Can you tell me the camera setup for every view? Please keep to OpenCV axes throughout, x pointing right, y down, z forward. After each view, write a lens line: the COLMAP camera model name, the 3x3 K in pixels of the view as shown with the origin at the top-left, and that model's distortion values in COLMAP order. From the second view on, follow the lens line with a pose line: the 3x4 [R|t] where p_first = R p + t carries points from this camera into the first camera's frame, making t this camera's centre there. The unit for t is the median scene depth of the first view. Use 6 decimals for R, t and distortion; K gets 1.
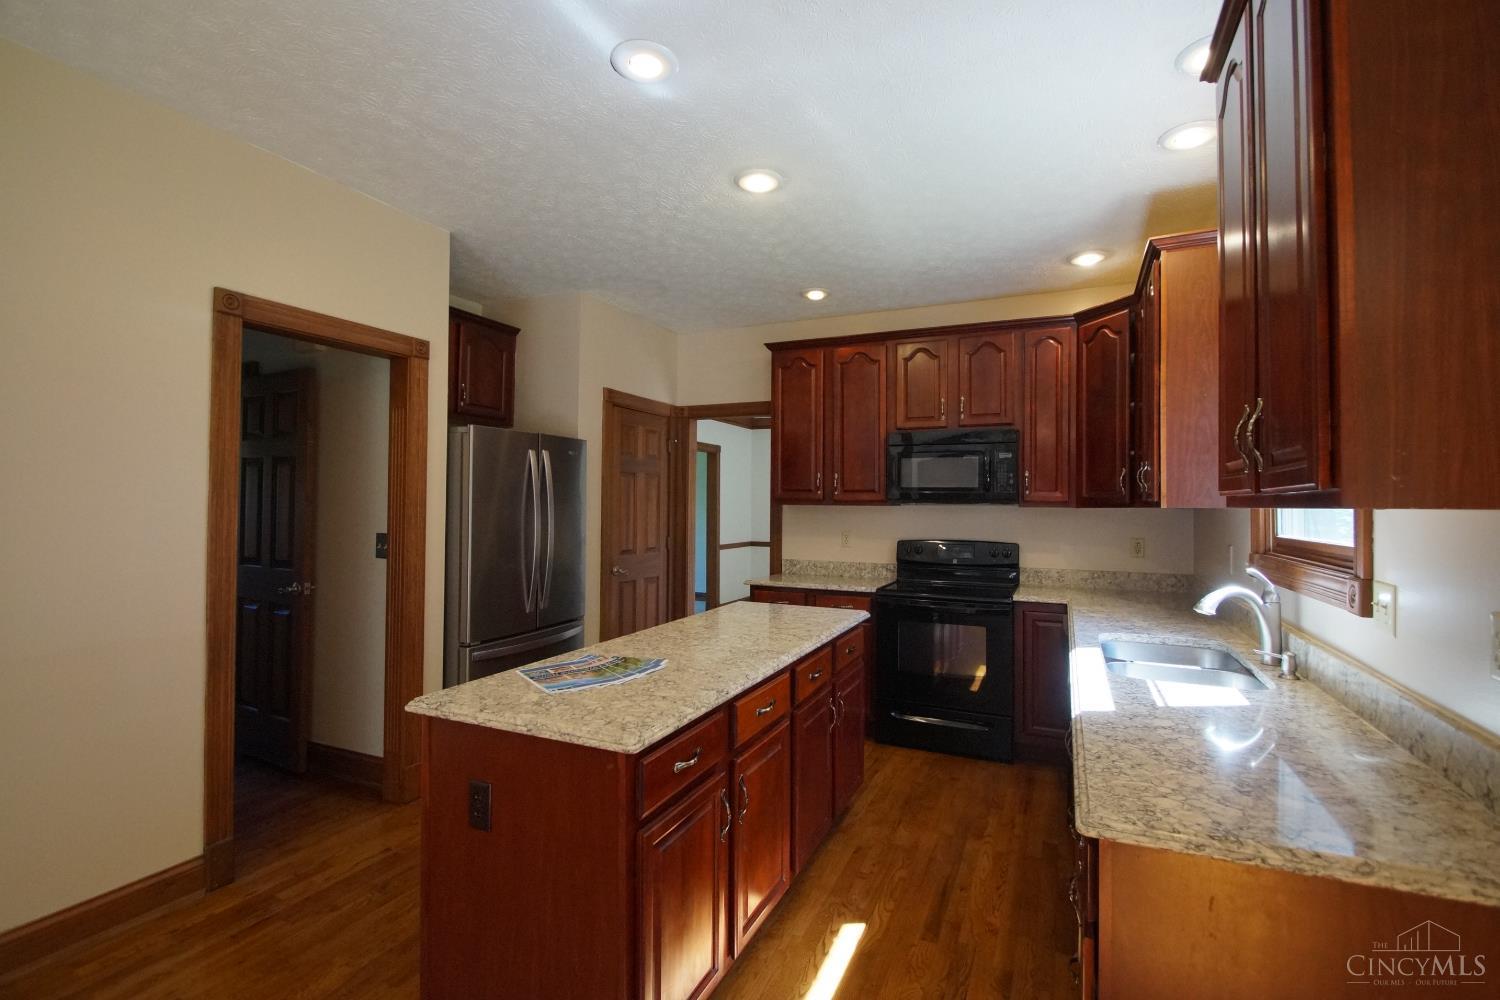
lens RADIAL K [[678.5, 0, 758.2], [0, 678.5, 493.0], [0, 0, 1]] dist [-0.001430, -0.001972]
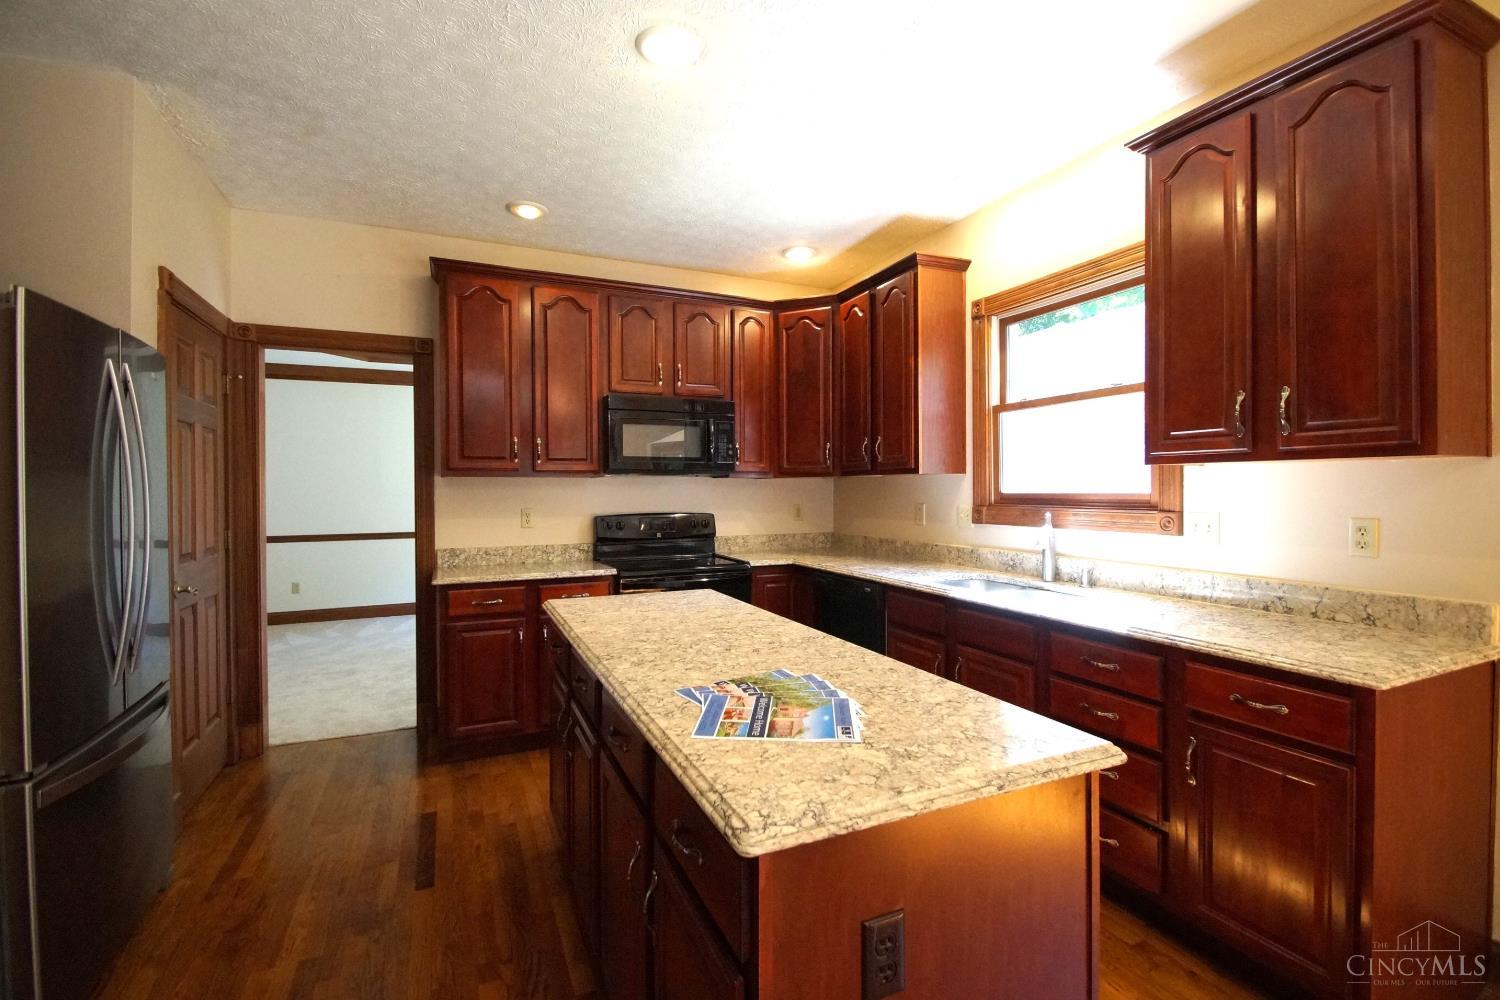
lens RADIAL K [[678.5, 0, 757.5], [0, 678.5, 497.1], [0, 0, 1]] dist [-0.001430, -0.001972]
pose [[0.653648, -0.020089, 0.756532, -0.359375], [-0.002987, 0.999571, 0.029123, 0.019197], [-0.756793, -0.021296, 0.653308, 0.277632]]
